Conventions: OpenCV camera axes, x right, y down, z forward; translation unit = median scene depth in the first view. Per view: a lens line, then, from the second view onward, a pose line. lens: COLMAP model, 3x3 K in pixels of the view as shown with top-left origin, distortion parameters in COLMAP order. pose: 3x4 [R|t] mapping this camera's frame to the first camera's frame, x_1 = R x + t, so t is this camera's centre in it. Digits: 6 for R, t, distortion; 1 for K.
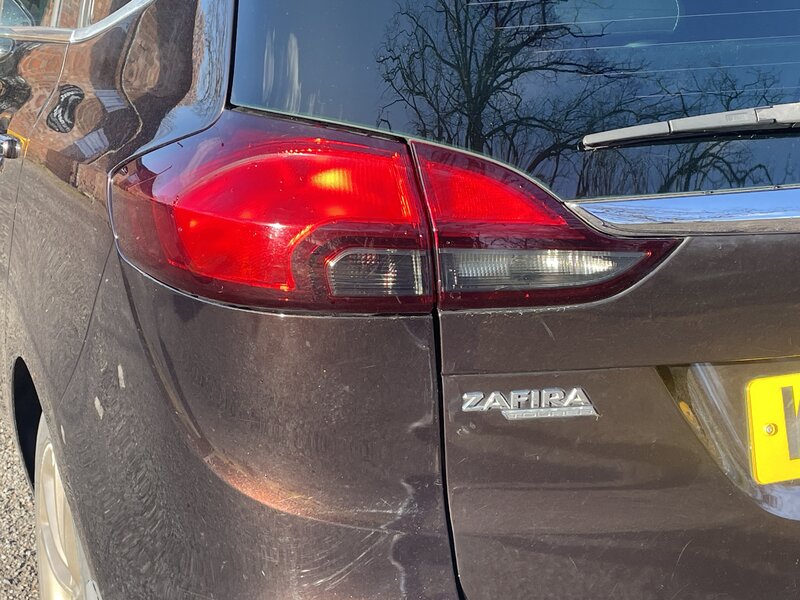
lens RADIAL K [[1379.0, 0, 400.8], [0, 1379.0, 303.0], [0, 0, 1]] dist [0.082380, 0.000000]
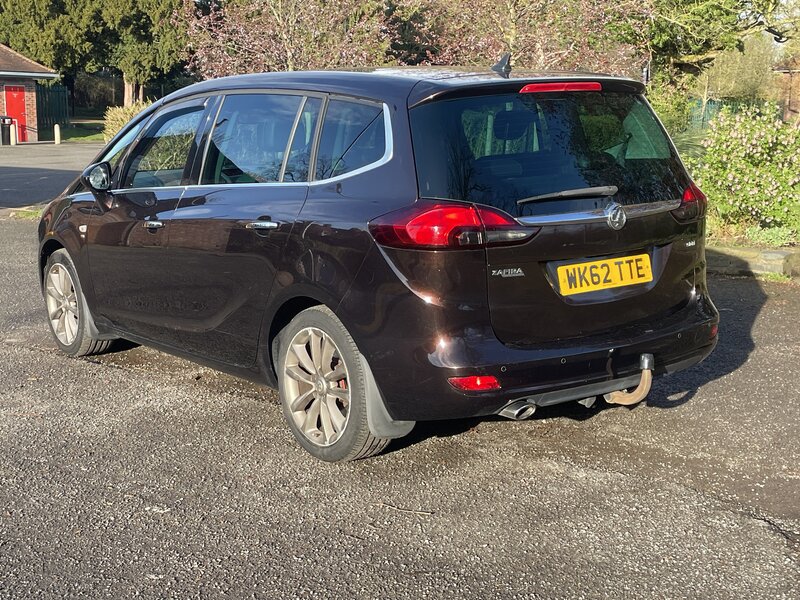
lens RADIAL K [[1137.1, 0, 399.0], [0, 1137.1, 299.1], [0, 0, 1]] dist [0.075441, 0.000000]
pose [[0.961143, -0.055014, 0.270515, -1.022036], [0.073865, 0.995462, -0.059999, 0.306049], [-0.265986, 0.077649, 0.960844, -1.859391]]
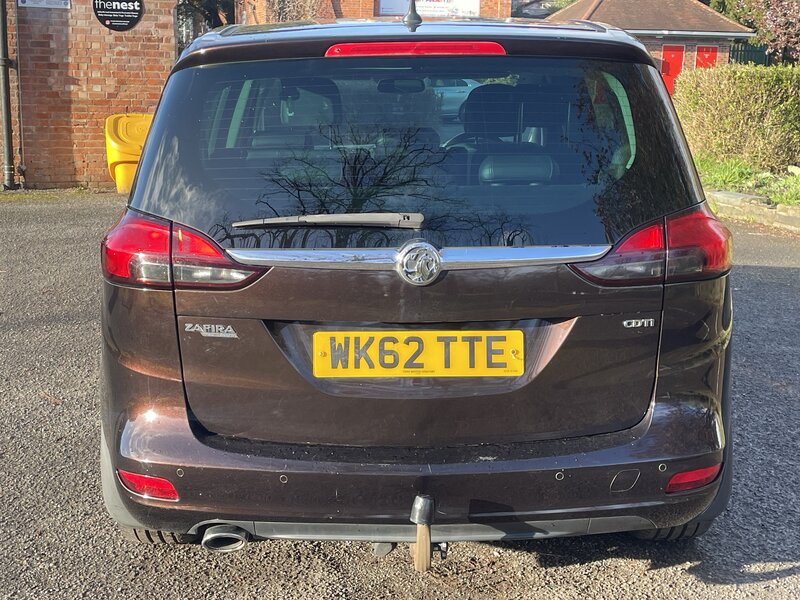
lens RADIAL K [[1137.1, 0, 376.7], [0, 1137.1, 309.5], [0, 0, 1]] dist [0.075441, 0.000000]
pose [[0.929960, 0.079212, -0.359027, 1.094399], [-0.089848, 0.995871, -0.013007, 0.036003], [0.356515, 0.044354, 0.933236, -0.791436]]
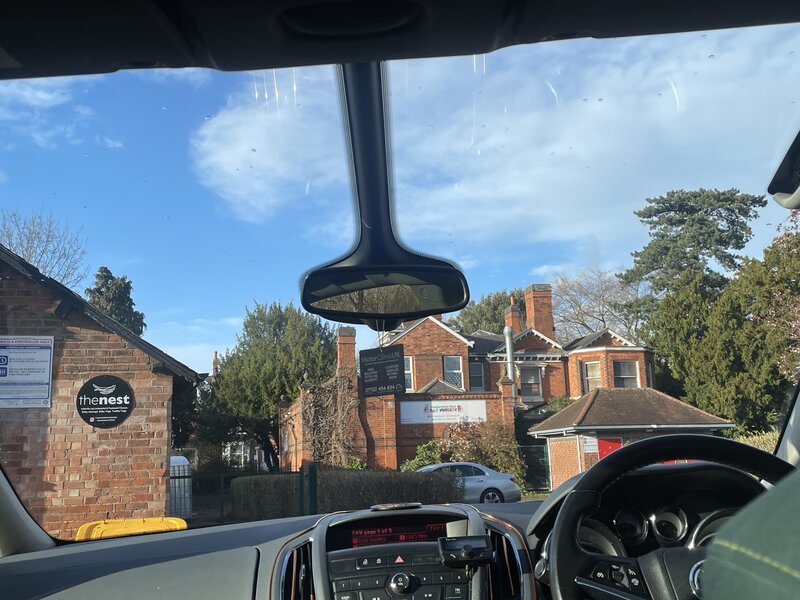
lens RADIAL K [[920.6, 0, 389.0], [0, 920.6, 296.4], [0, 0, 1]] dist [0.086295, 0.000000]
pose [[0.922713, -0.121250, -0.365923, 0.034115], [-0.039209, 0.914802, -0.401994, -0.429710], [0.383489, 0.385272, 0.839346, 2.126164]]
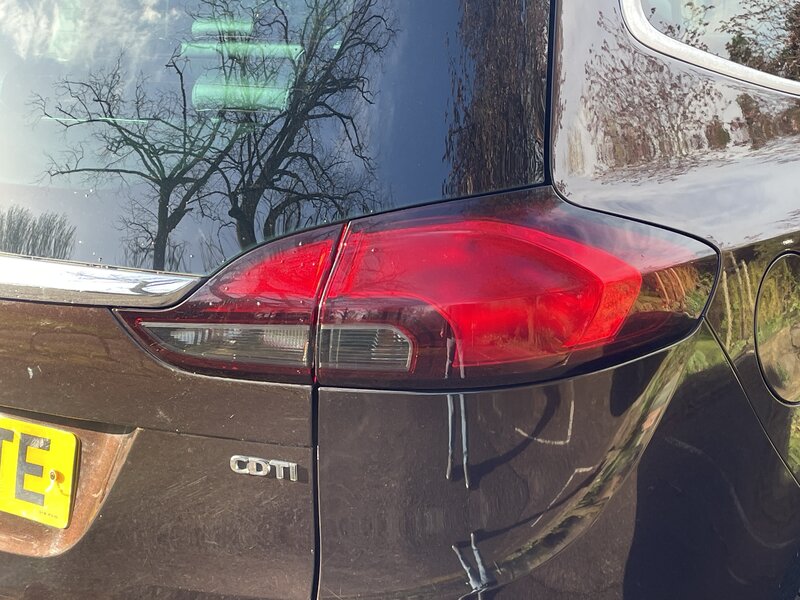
lens RADIAL K [[1379.0, 0, 401.1], [0, 1379.0, 299.3], [0, 0, 1]] dist [0.082380, 0.000000]
pose [[0.521180, 0.199957, -0.829692, 1.693176], [-0.176806, 0.976372, 0.124245, -0.278945], [0.834932, 0.081941, 0.544219, 0.777325]]
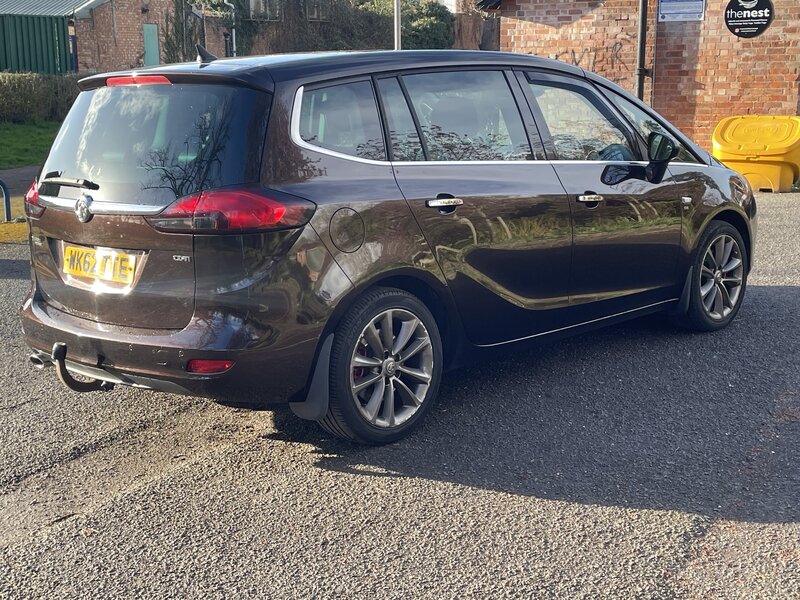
lens RADIAL K [[1137.1, 0, 402.3], [0, 1137.1, 292.6], [0, 0, 1]] dist [0.075441, 0.000000]
pose [[0.431050, 0.157619, -0.888455, 3.849413], [-0.189800, 0.978435, 0.081497, -0.284370], [0.882141, 0.133499, 0.451670, 0.403619]]
